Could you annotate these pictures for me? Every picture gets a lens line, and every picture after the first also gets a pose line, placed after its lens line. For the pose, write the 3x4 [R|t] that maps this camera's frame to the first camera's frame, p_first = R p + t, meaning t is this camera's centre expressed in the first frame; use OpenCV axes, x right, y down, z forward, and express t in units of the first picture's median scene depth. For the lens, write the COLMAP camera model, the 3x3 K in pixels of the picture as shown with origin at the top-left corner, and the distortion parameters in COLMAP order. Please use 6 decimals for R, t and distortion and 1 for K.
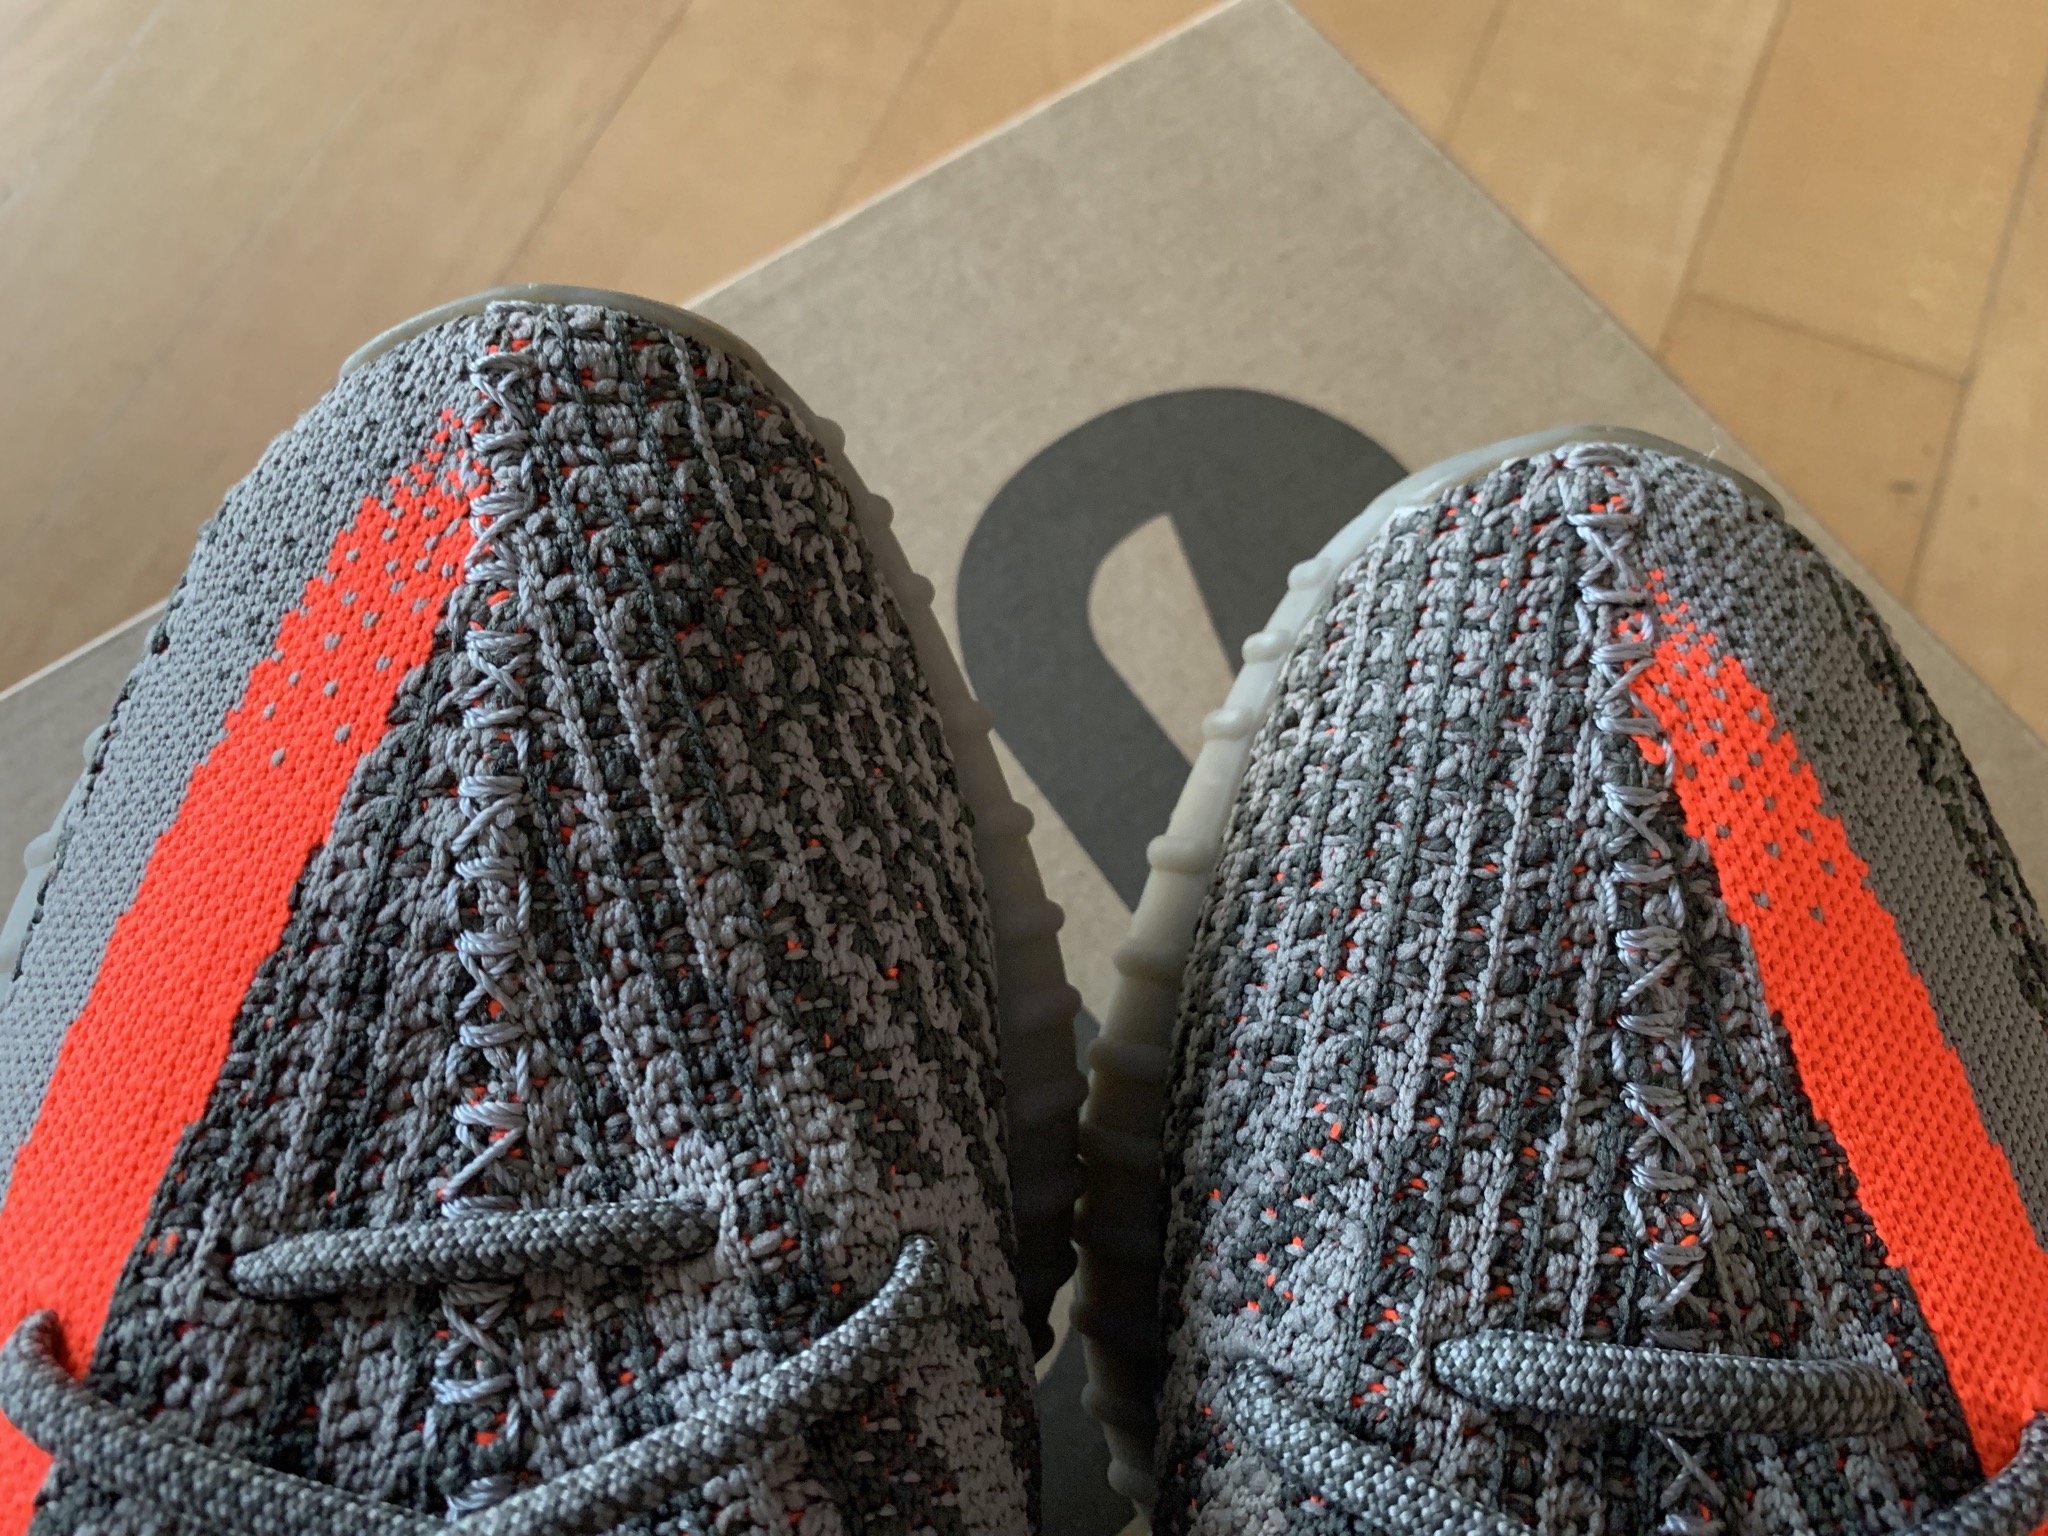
lens RADIAL K [[1516.7, 0, 1024.0], [0, 1516.7, 768.0], [0, 0, 1]] dist [-0.010981, -0.003018]
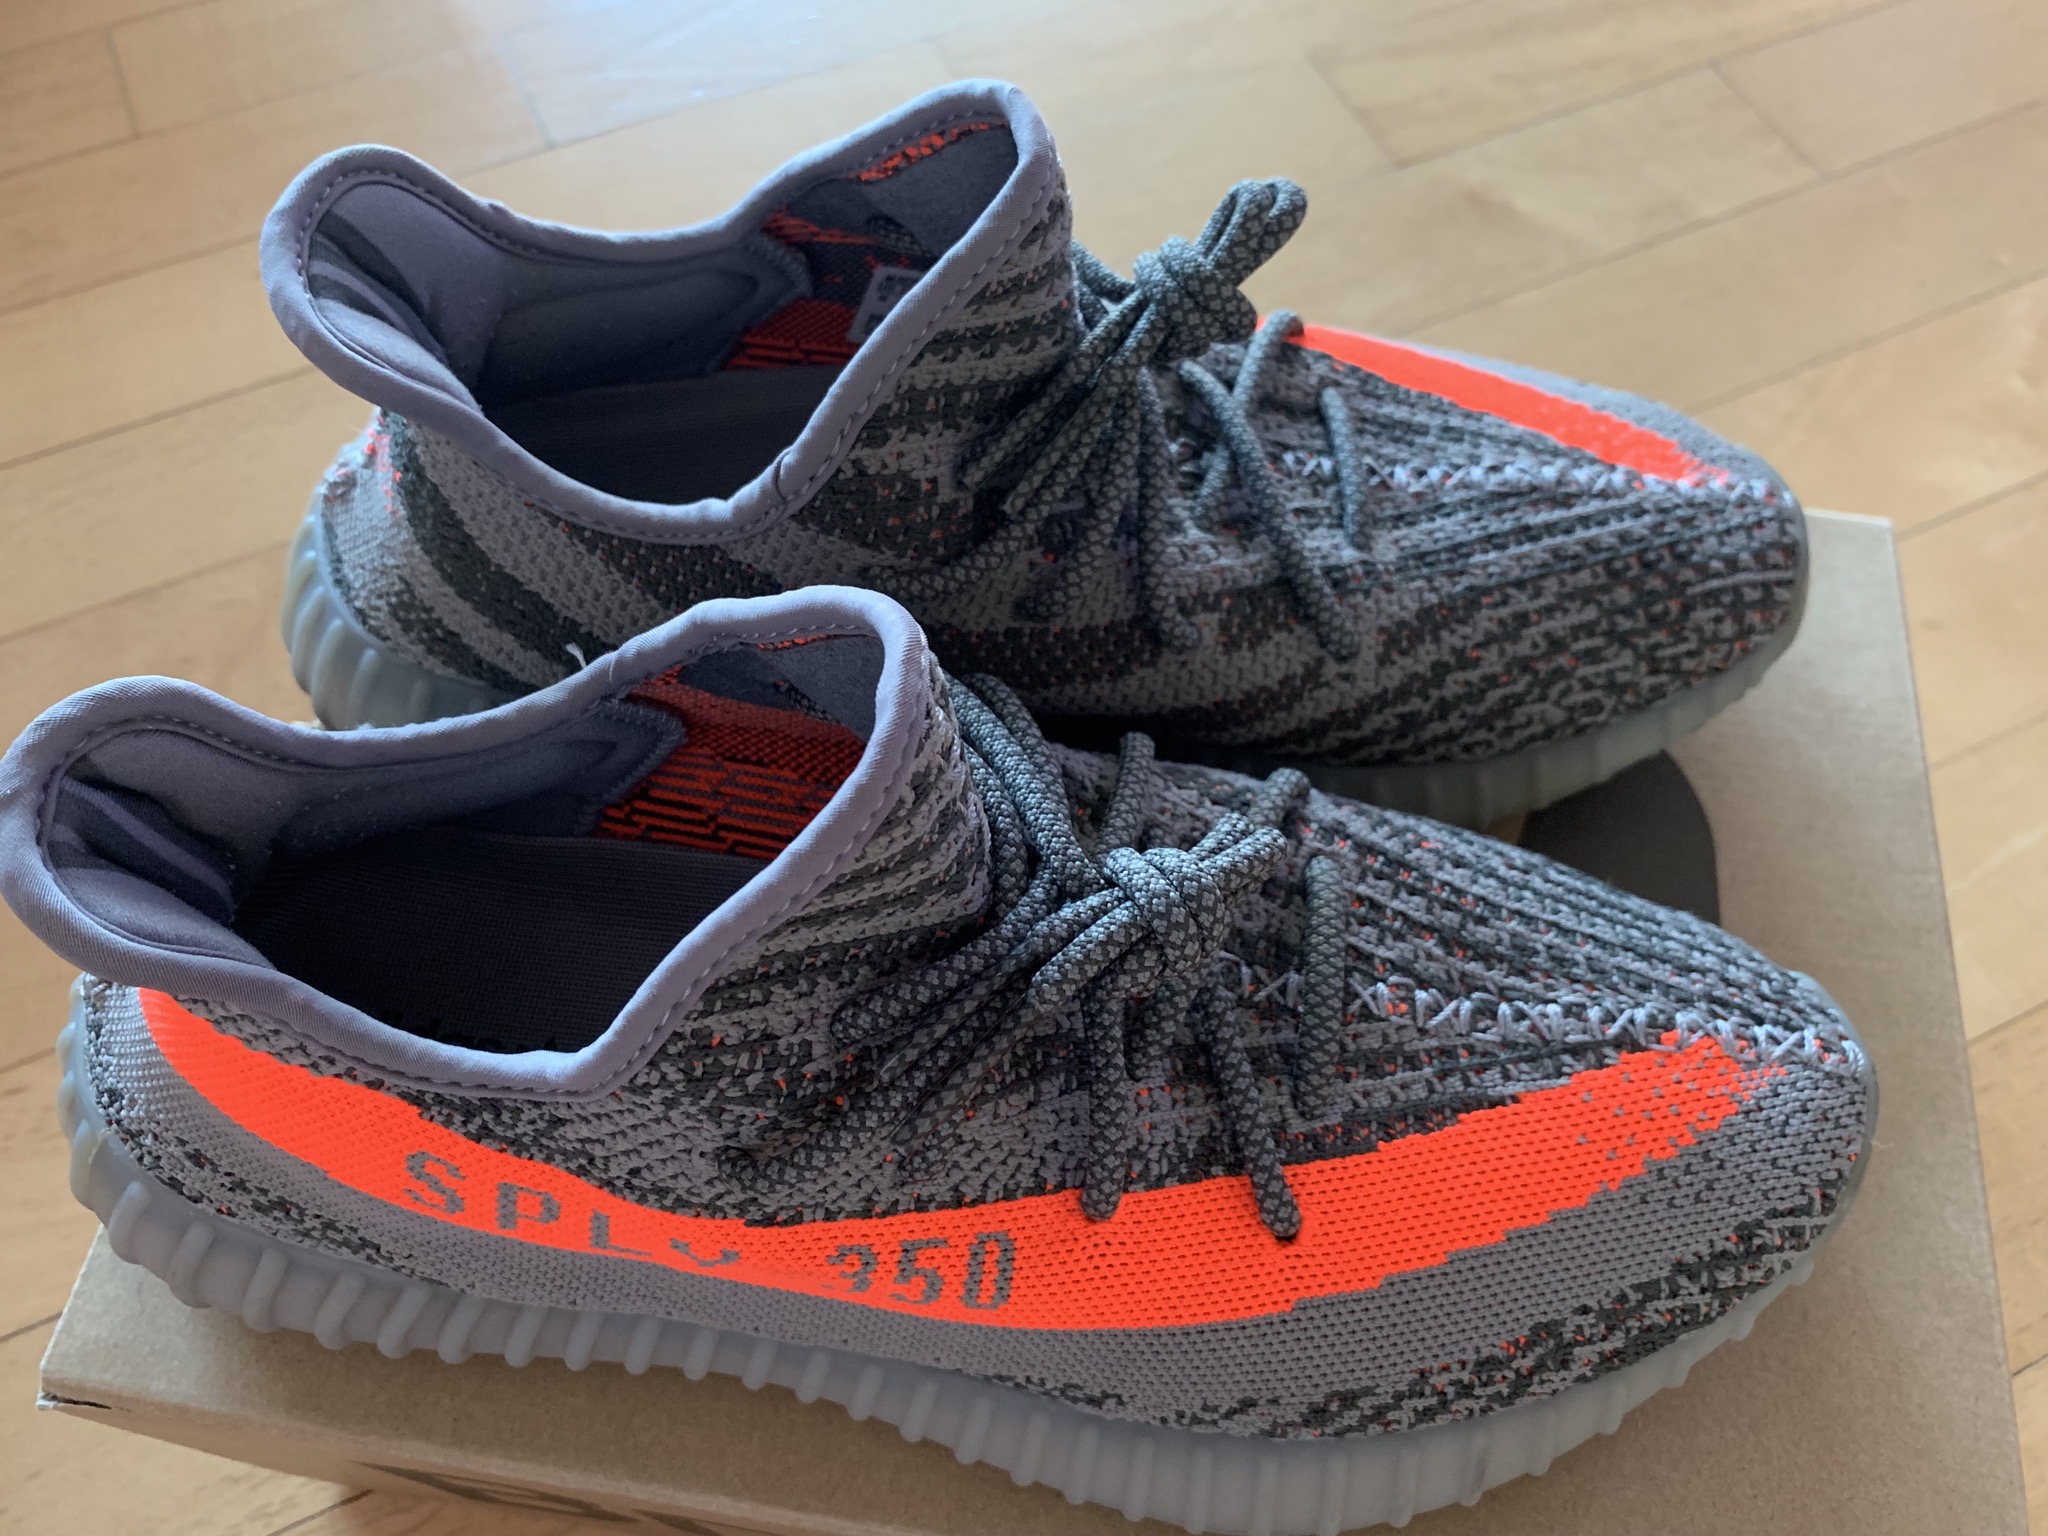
lens RADIAL K [[1556.6, 0, 1024.0], [0, 1556.6, 768.0], [0, 0, 1]] dist [-0.078511, -0.001117]
pose [[-0.024700, 0.846339, -0.532072, 1.119235], [-0.983872, 0.073740, 0.162968, 0.401079], [0.177161, 0.527516, 0.830868, -0.674113]]
